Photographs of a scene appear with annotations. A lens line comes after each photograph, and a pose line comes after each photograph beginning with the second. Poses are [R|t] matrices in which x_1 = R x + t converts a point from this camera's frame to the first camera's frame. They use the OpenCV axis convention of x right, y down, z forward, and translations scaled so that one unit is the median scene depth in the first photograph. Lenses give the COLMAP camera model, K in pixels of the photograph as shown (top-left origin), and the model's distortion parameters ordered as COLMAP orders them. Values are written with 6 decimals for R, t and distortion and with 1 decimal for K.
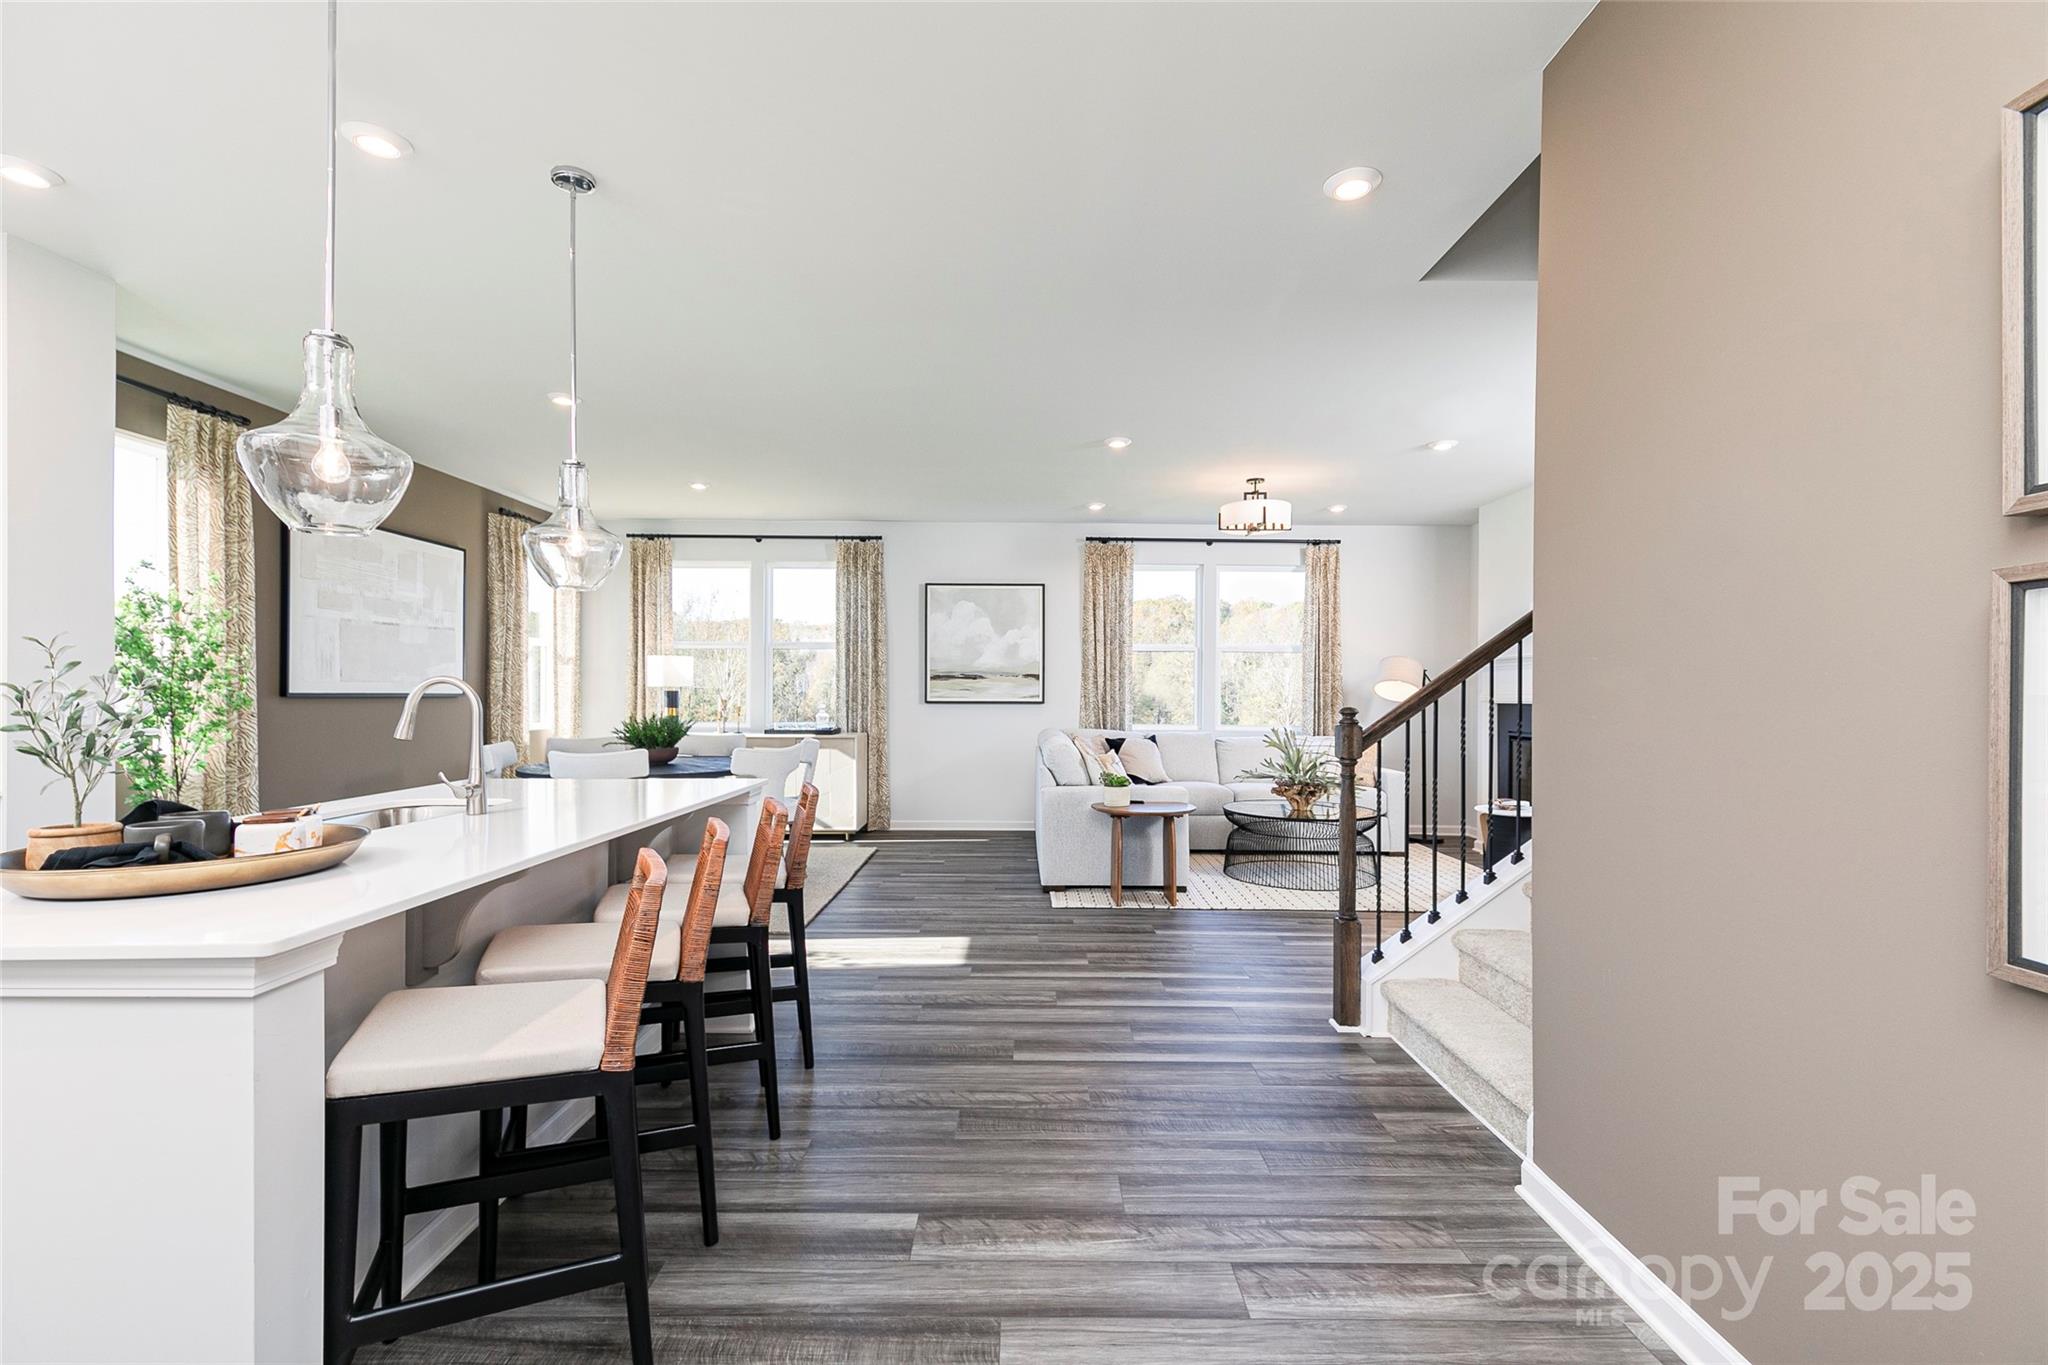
lens RADIAL K [[907.2, 0, 1031.4], [0, 907.2, 686.0], [0, 0, 1]] dist [0.004170, 0.000086]
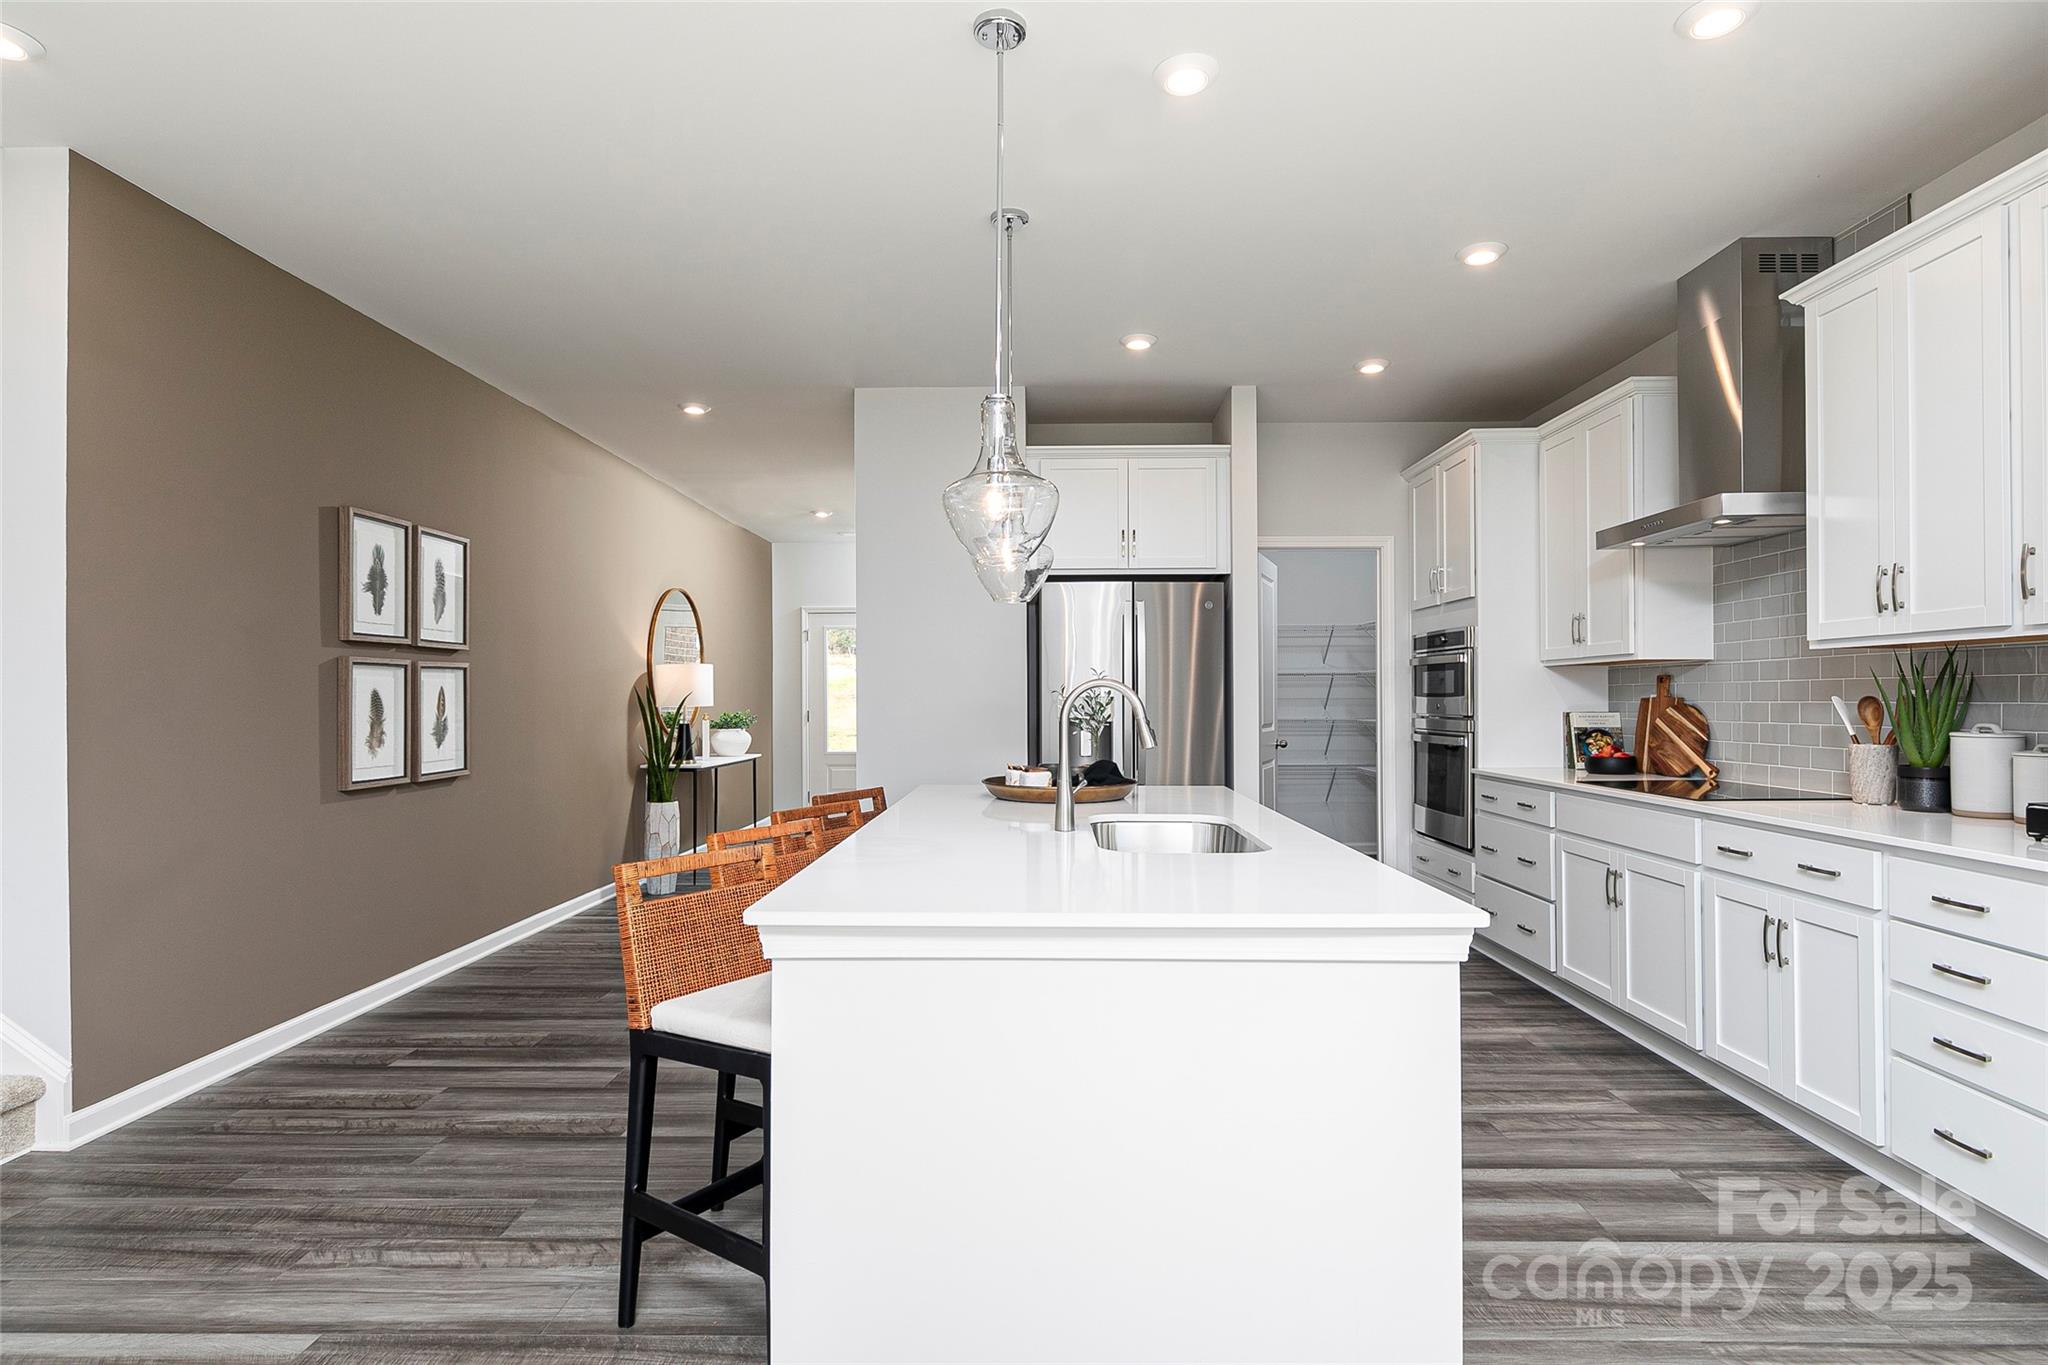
lens RADIAL K [[1053.2, 0, 1030.1], [0, 1053.2, 687.7], [0, 0, 1]] dist [-0.007570, -0.000419]
pose [[-0.999451, 0.004864, 0.032760, -0.724818], [0.004800, 0.999986, -0.002041, 0.008177], [-0.032769, -0.001883, -0.999461, 2.427220]]
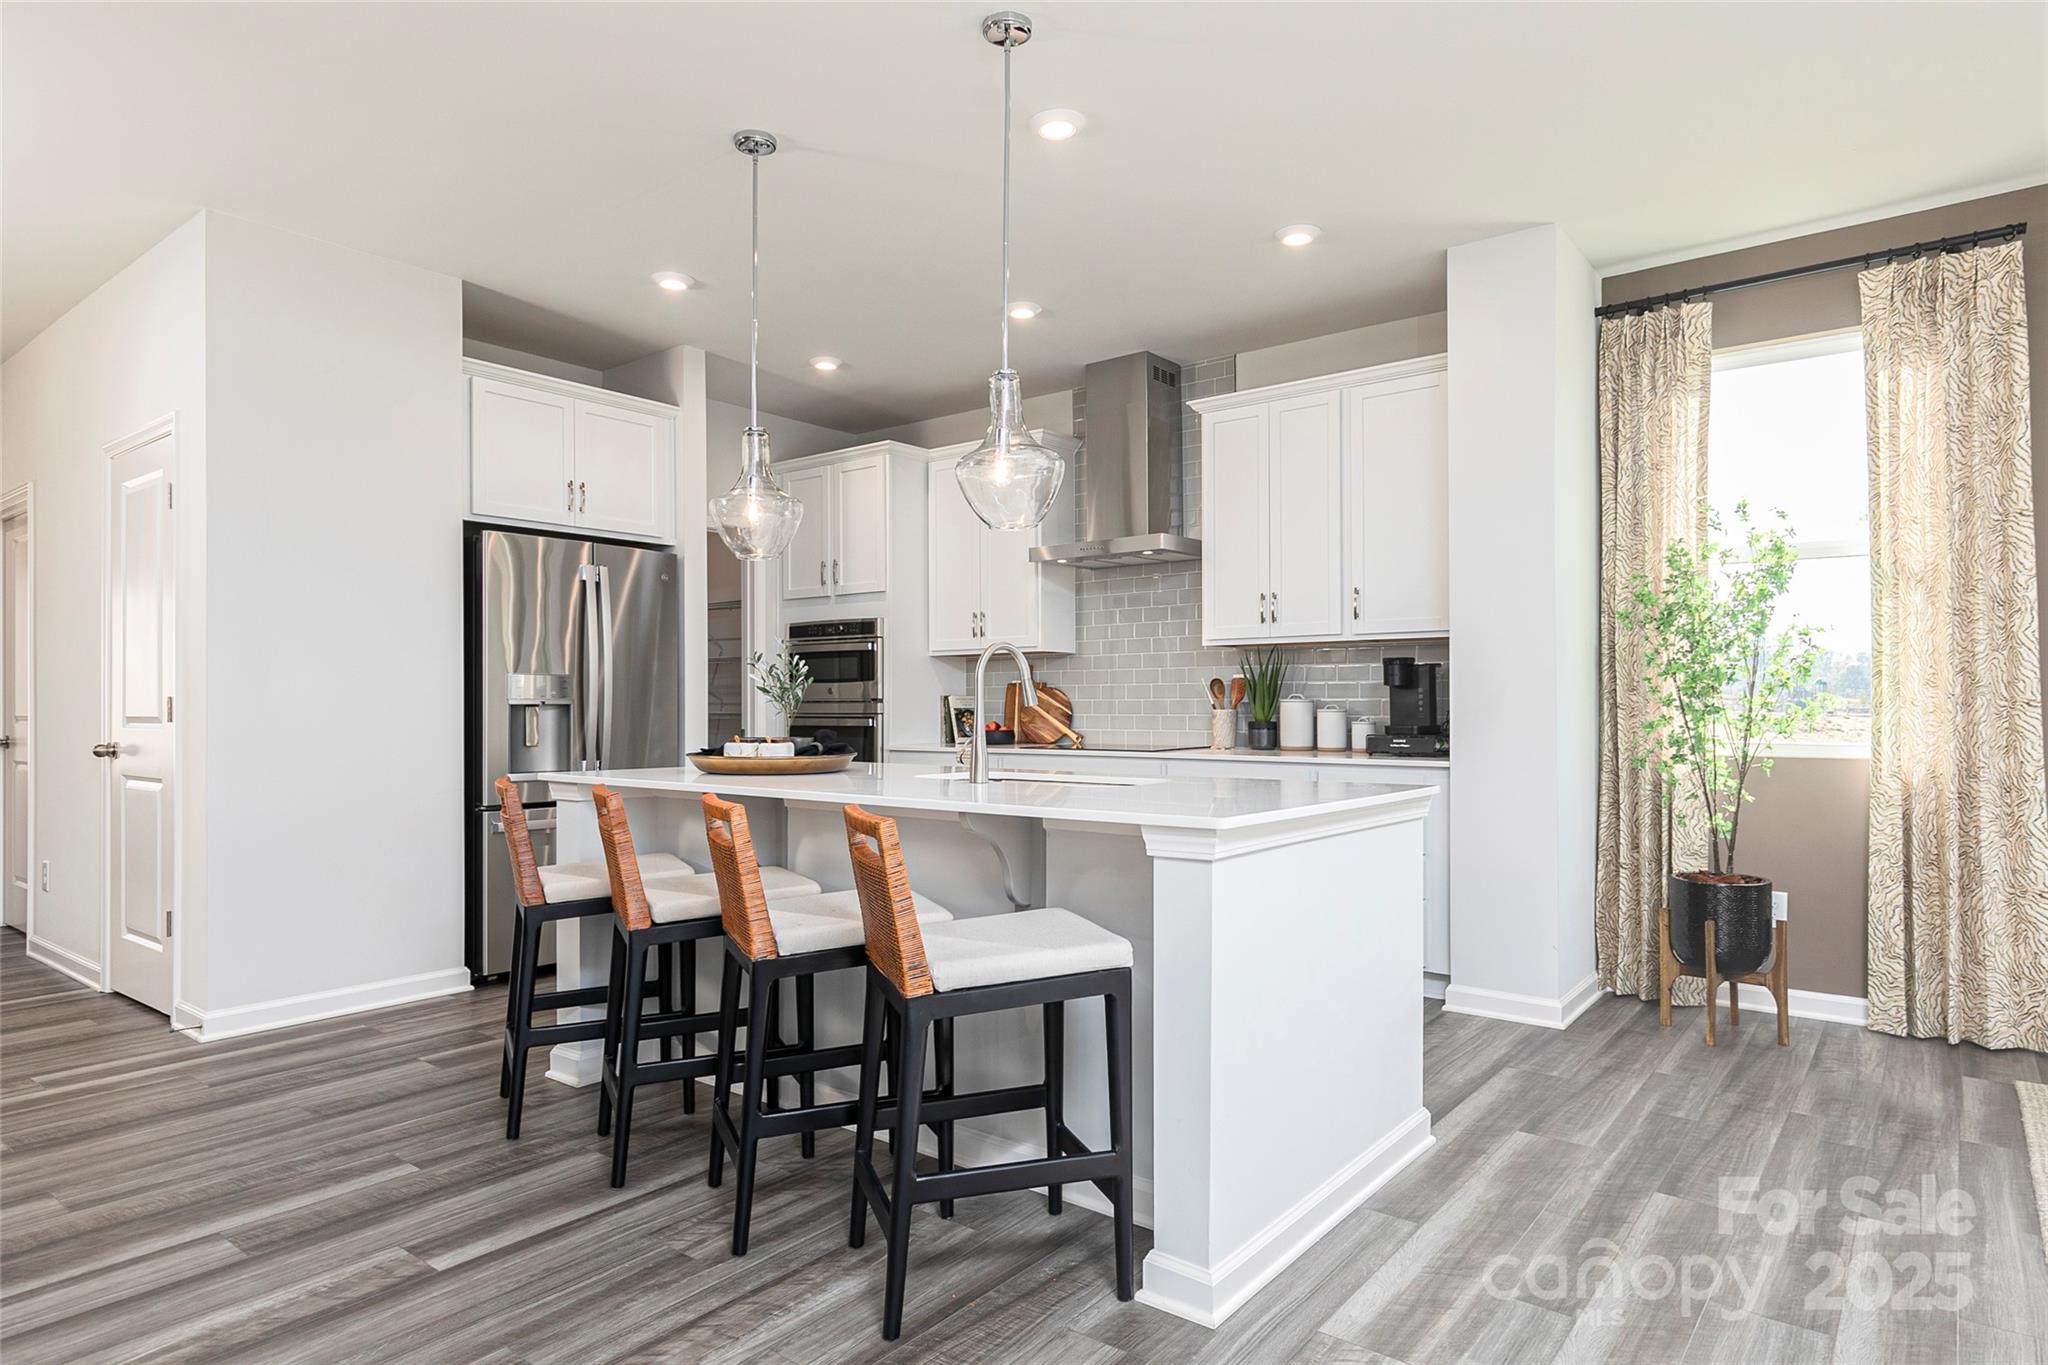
lens RADIAL K [[1185.4, 0, 1044.6], [0, 1185.4, 685.8], [0, 0, 1]] dist [-0.002565, 0.000721]
pose [[-0.614165, -0.008129, -0.789136, 0.403055], [-0.001541, 0.999957, -0.009101, 0.064126], [0.789176, -0.004373, -0.614151, 2.170070]]
